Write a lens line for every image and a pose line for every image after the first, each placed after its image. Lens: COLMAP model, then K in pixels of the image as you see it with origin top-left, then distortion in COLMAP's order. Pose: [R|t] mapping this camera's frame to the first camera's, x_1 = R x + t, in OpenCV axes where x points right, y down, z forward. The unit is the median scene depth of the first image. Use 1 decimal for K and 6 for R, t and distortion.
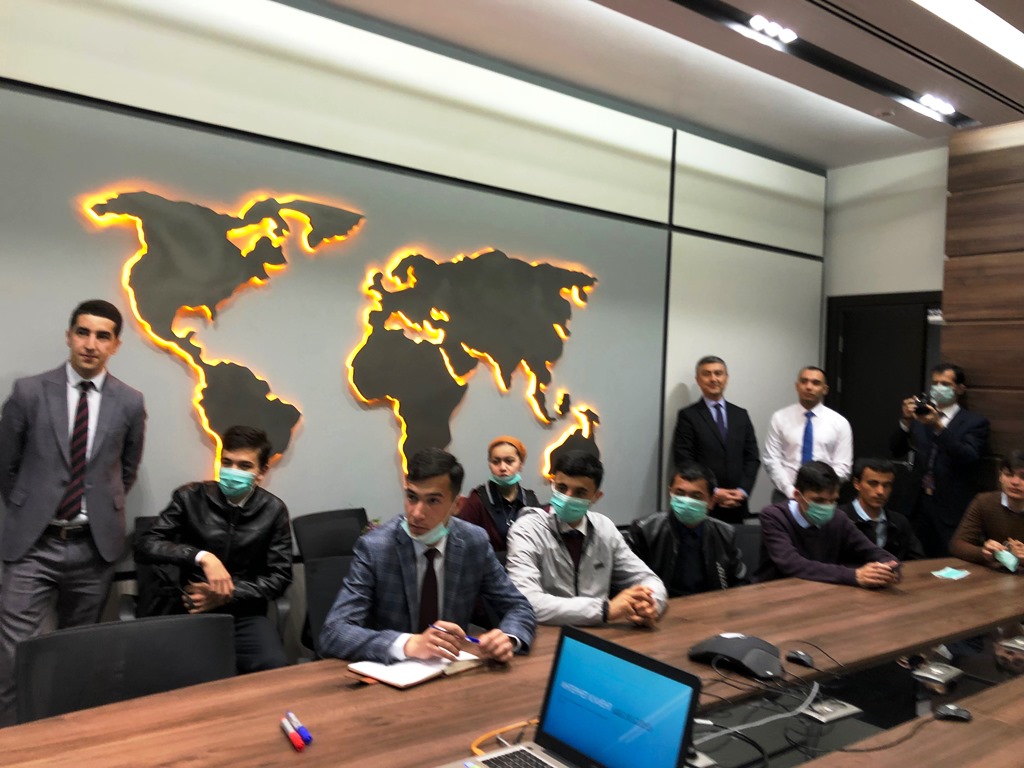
lens RADIAL K [[855.4, 0, 512.0], [0, 855.4, 384.0], [0, 0, 1]] dist [-0.004707, -0.003831]
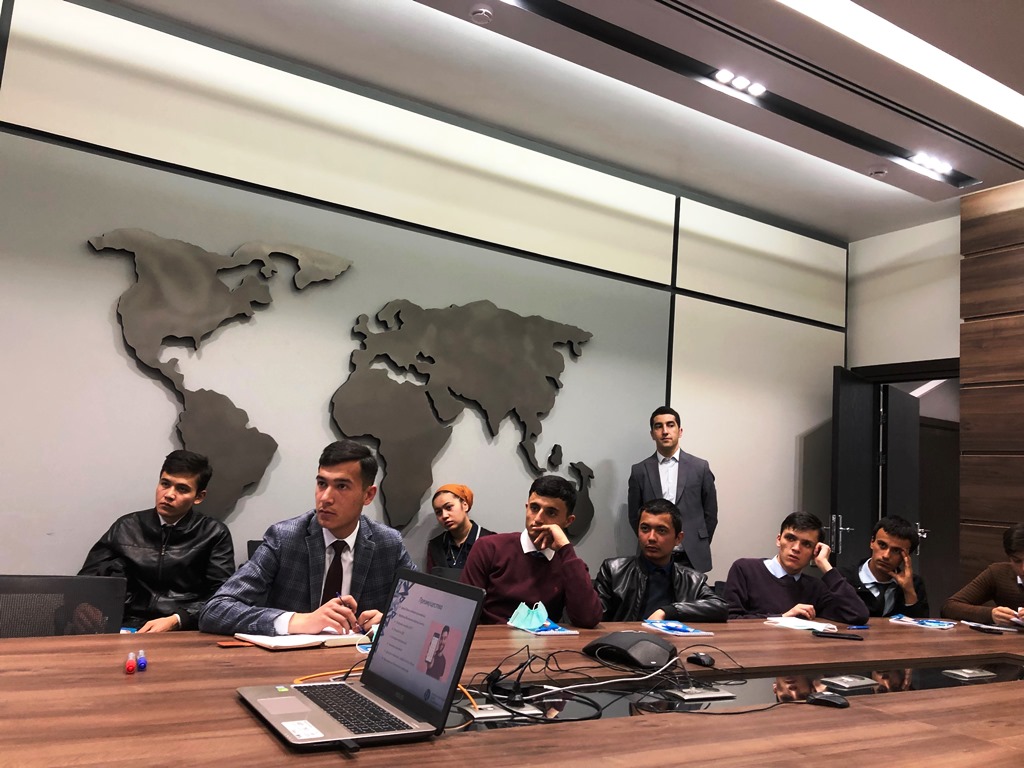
lens RADIAL K [[855.4, 0, 512.0], [0, 855.4, 384.0], [0, 0, 1]] dist [-0.004707, -0.003831]
pose [[0.995106, 0.010674, -0.098239, 0.096505], [-0.023227, 0.991562, -0.127538, 0.061902], [0.096048, 0.129196, 0.986956, -0.002979]]
